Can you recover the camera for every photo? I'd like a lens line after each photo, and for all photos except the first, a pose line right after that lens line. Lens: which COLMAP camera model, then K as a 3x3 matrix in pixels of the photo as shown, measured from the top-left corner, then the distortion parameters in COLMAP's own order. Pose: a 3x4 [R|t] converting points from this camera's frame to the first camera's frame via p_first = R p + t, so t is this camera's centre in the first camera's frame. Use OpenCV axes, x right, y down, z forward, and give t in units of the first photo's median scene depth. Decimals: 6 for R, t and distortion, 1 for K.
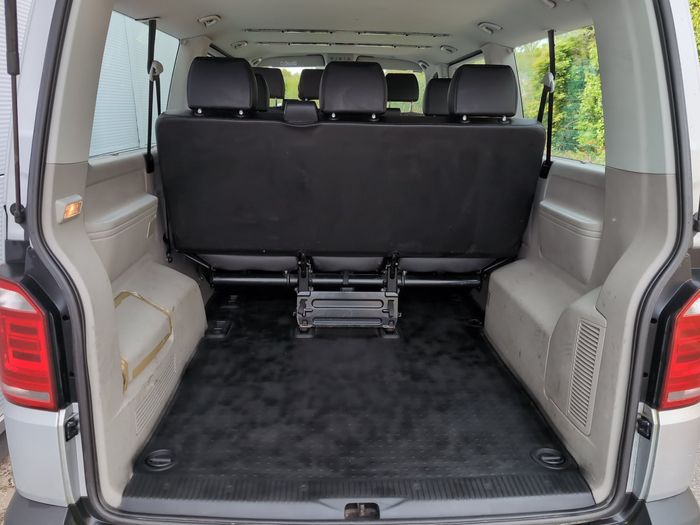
lens RADIAL K [[617.3, 0, 350.0], [0, 617.3, 262.5], [0, 0, 1]] dist [0.013059, 0.016602]
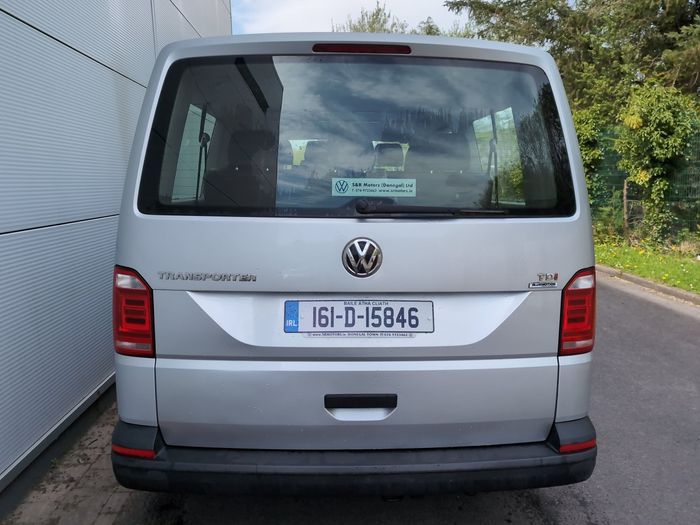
lens RADIAL K [[617.3, 0, 350.0], [0, 617.3, 262.5], [0, 0, 1]] dist [0.013059, 0.016602]
pose [[0.999903, -0.011234, 0.008270, -0.007475], [0.012140, 0.992791, -0.119239, 0.124883], [-0.006870, 0.119328, 0.992831, -0.324863]]
